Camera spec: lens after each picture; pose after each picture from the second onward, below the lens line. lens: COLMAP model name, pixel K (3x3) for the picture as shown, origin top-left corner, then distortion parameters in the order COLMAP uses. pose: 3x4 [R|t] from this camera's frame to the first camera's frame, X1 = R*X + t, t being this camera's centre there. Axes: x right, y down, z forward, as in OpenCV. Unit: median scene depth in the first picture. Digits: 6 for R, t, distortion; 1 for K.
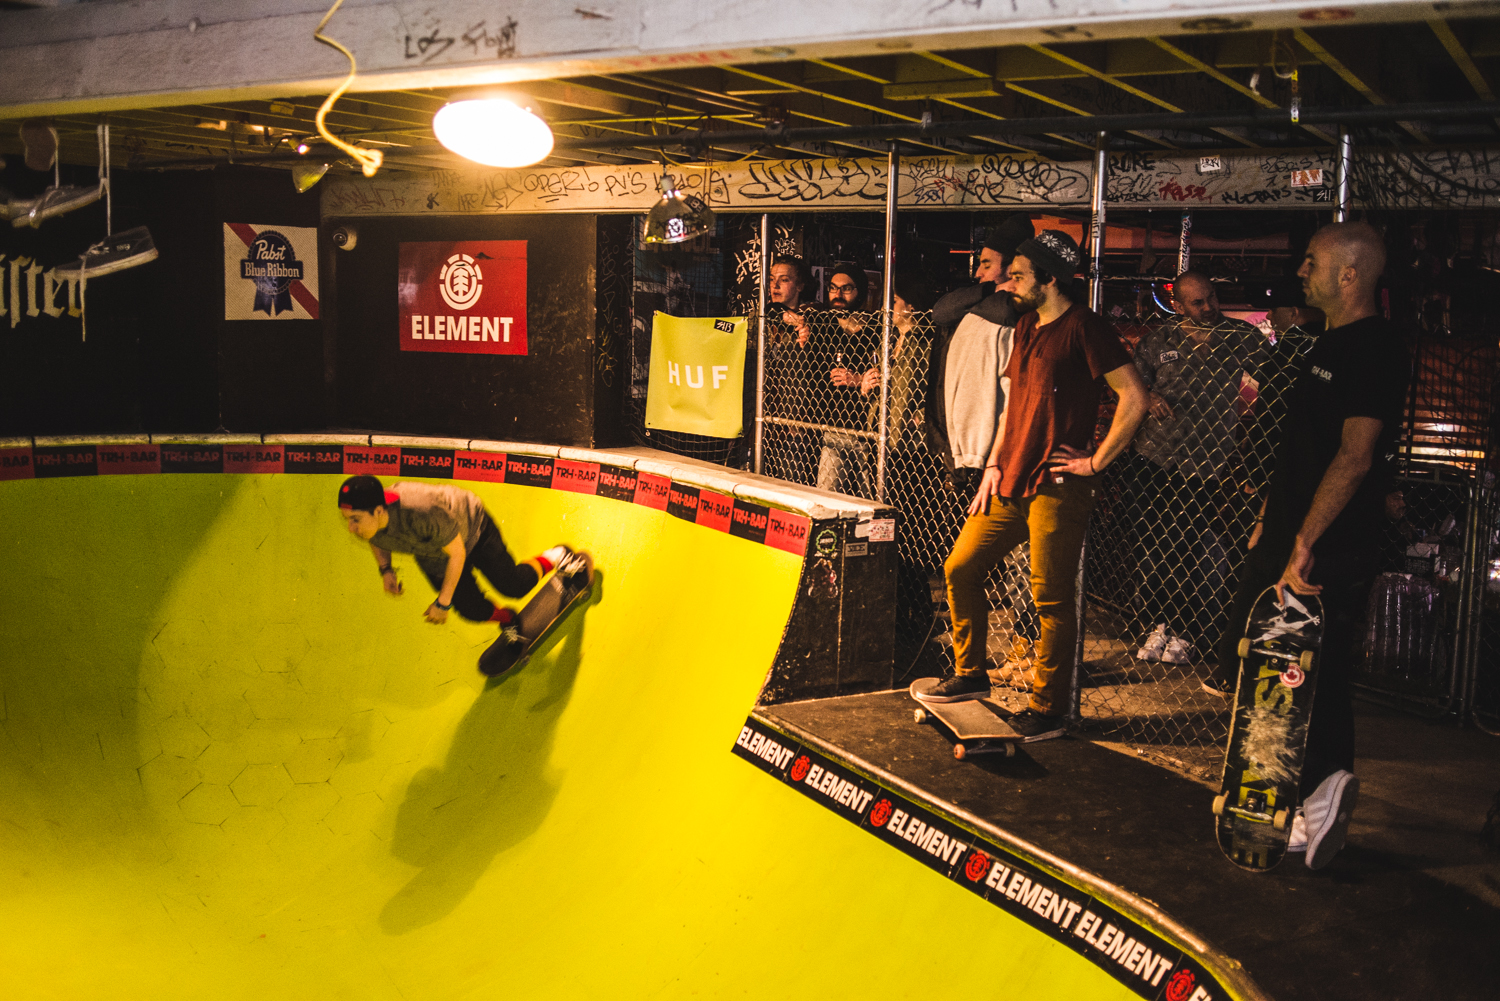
lens RADIAL K [[1510.4, 0, 750.0], [0, 1510.4, 500.5], [0, 0, 1]] dist [-0.084339, 0.106247]
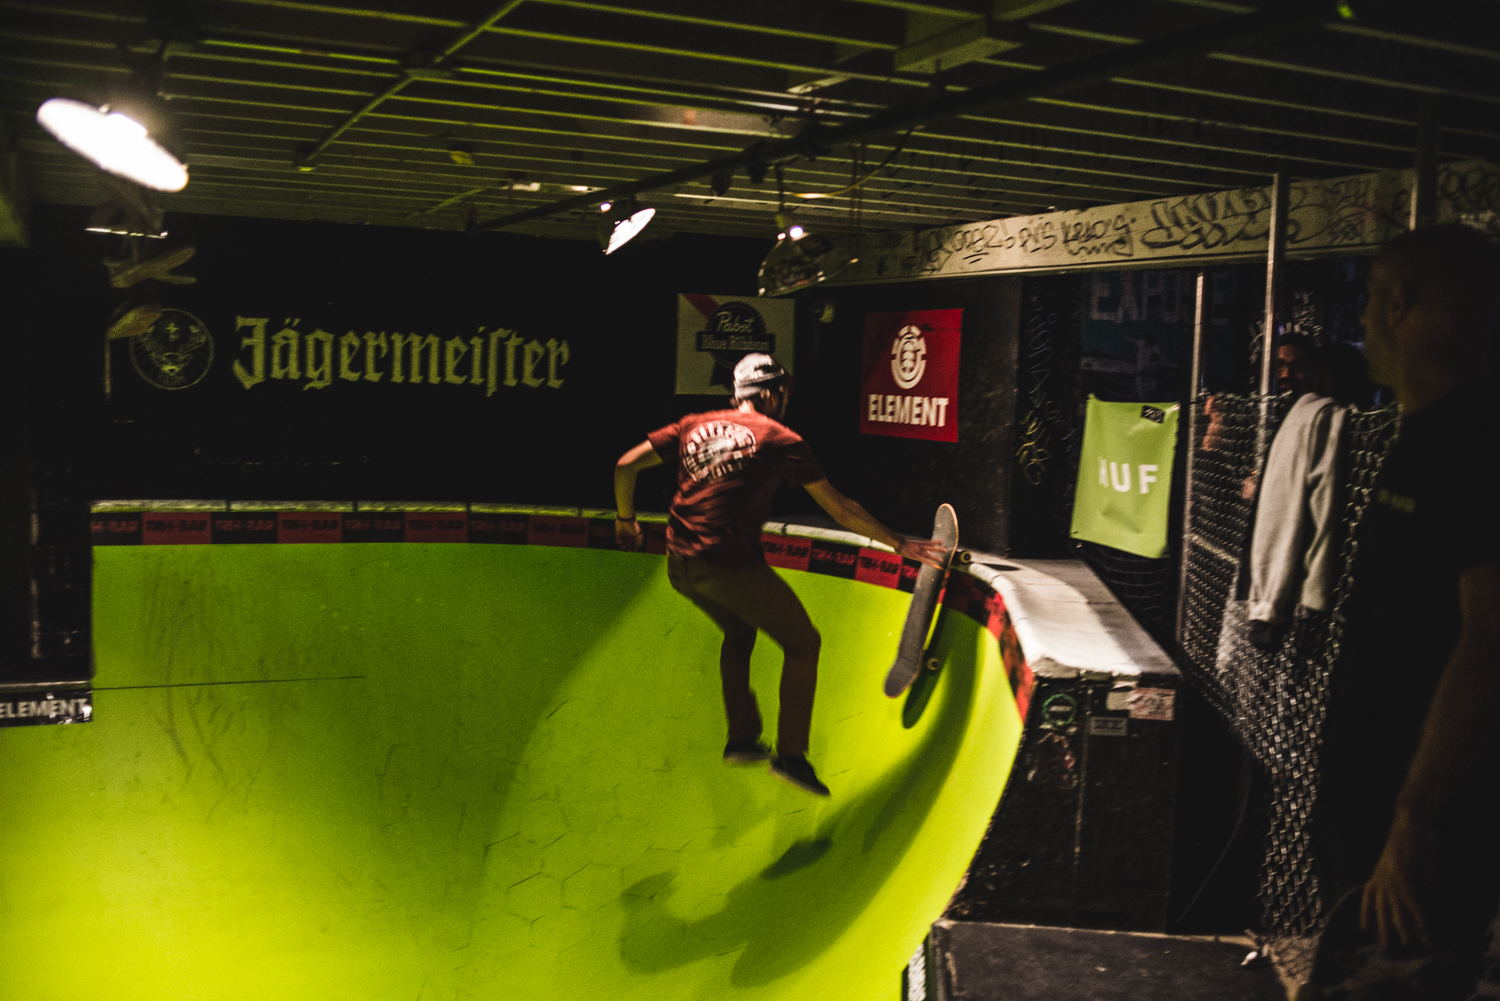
lens RADIAL K [[1510.4, 0, 750.0], [0, 1510.4, 500.5], [0, 0, 1]] dist [-0.084339, 0.106247]
pose [[0.824122, 0.056564, -0.563582, 0.250040], [-0.089910, 0.995449, -0.031567, -0.027688], [0.559231, 0.076687, 0.825457, 0.244015]]
